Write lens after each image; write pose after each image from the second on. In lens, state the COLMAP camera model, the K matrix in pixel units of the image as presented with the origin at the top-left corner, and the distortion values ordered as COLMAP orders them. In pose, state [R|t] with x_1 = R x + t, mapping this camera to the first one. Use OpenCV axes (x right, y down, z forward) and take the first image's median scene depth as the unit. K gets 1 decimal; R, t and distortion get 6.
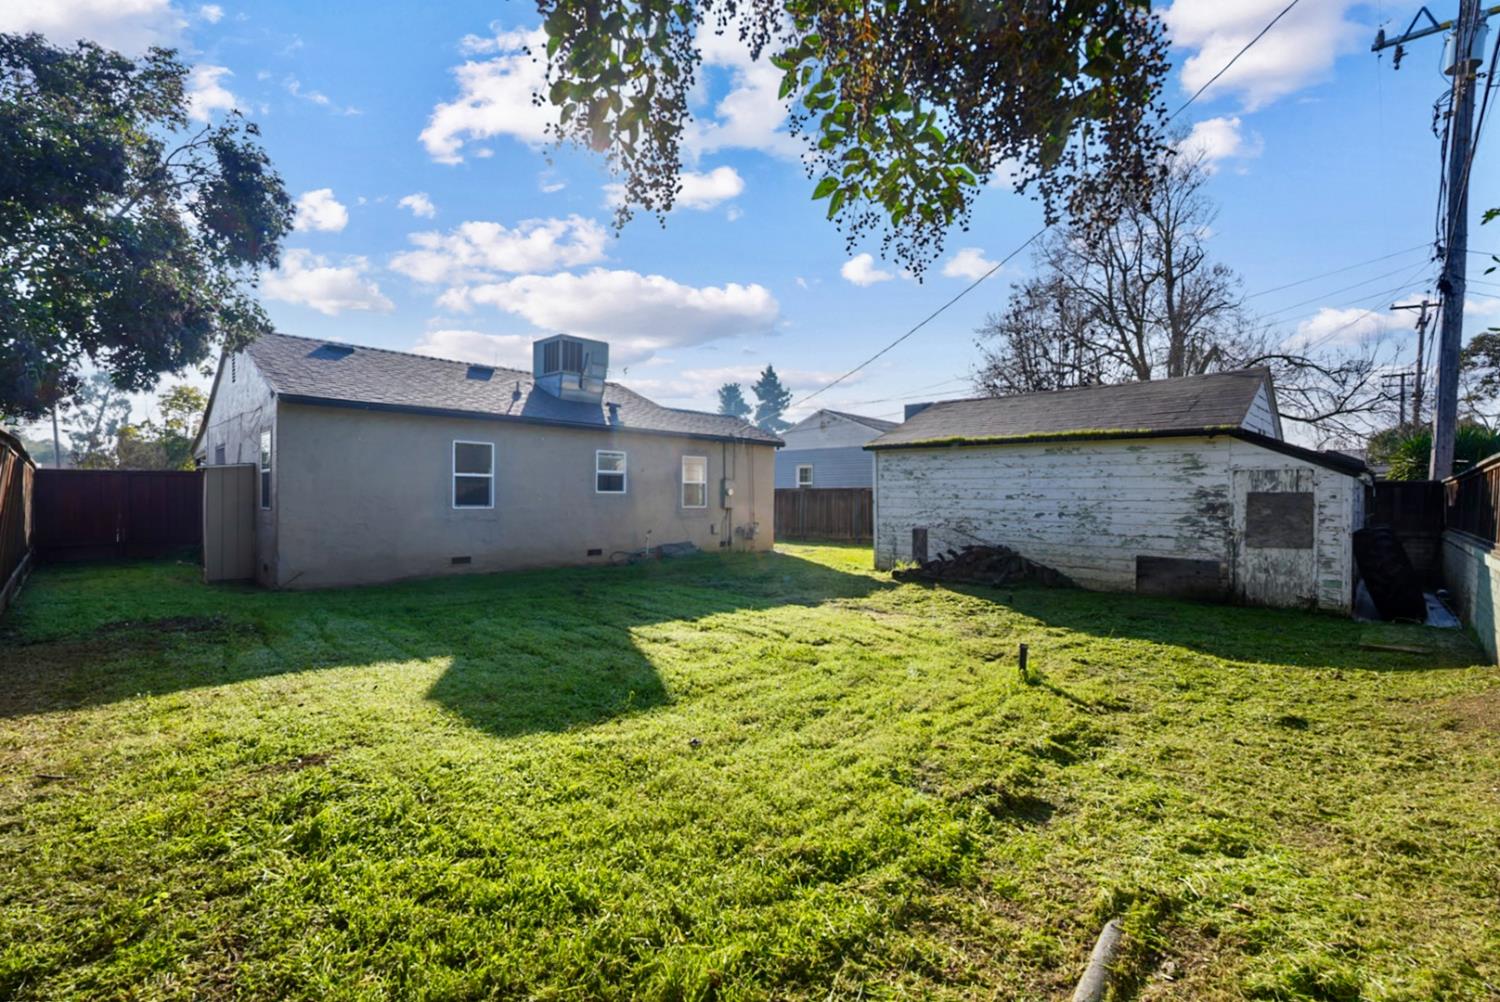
lens RADIAL K [[672.7, 0, 750.0], [0, 672.7, 501.0], [0, 0, 1]] dist [0.000286, 0.000117]
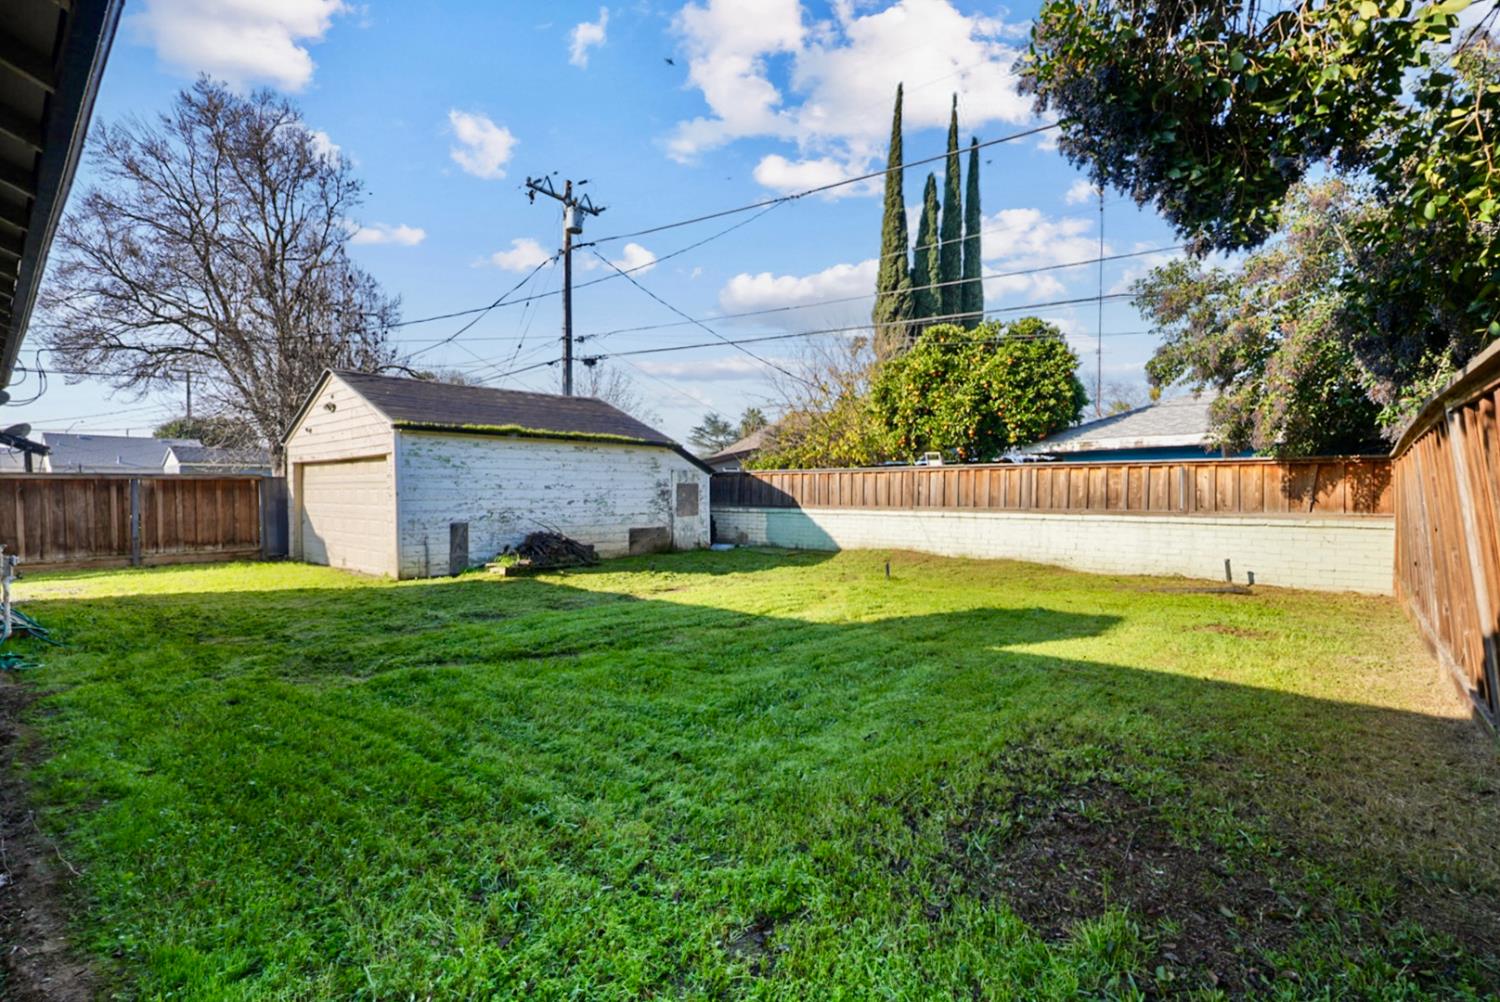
lens RADIAL K [[672.7, 0, 750.0], [0, 672.7, 501.0], [0, 0, 1]] dist [0.000286, 0.000117]
pose [[-0.051414, -0.027627, 0.998295, -0.876688], [0.006914, 0.999583, 0.028019, -0.014082], [-0.998653, 0.008343, -0.051202, 0.870803]]
